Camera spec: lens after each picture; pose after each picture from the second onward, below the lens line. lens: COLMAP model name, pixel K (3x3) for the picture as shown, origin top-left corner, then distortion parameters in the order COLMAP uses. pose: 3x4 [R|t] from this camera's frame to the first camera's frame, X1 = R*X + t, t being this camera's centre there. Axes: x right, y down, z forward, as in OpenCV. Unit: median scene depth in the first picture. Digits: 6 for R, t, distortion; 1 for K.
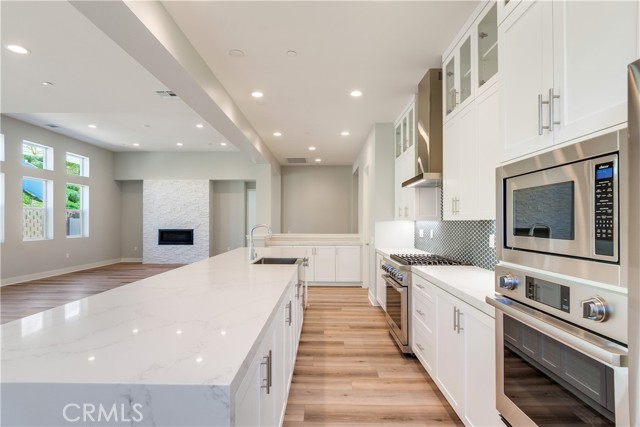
lens RADIAL K [[334.5, 0, 319.6], [0, 334.5, 221.0], [0, 0, 1]] dist [-0.020189, -0.000612]
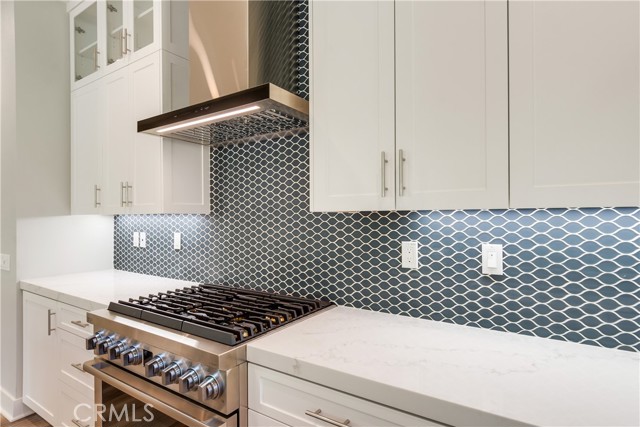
lens RADIAL K [[360.8, 0, 312.6], [0, 360.8, 214.6], [0, 0, 1]] dist [0.001565, -0.000173]
pose [[0.570323, -0.002595, 0.821417, 0.003055], [0.005917, 0.999982, -0.000950, 0.000527], [-0.821399, 0.005402, 0.570328, 0.228937]]
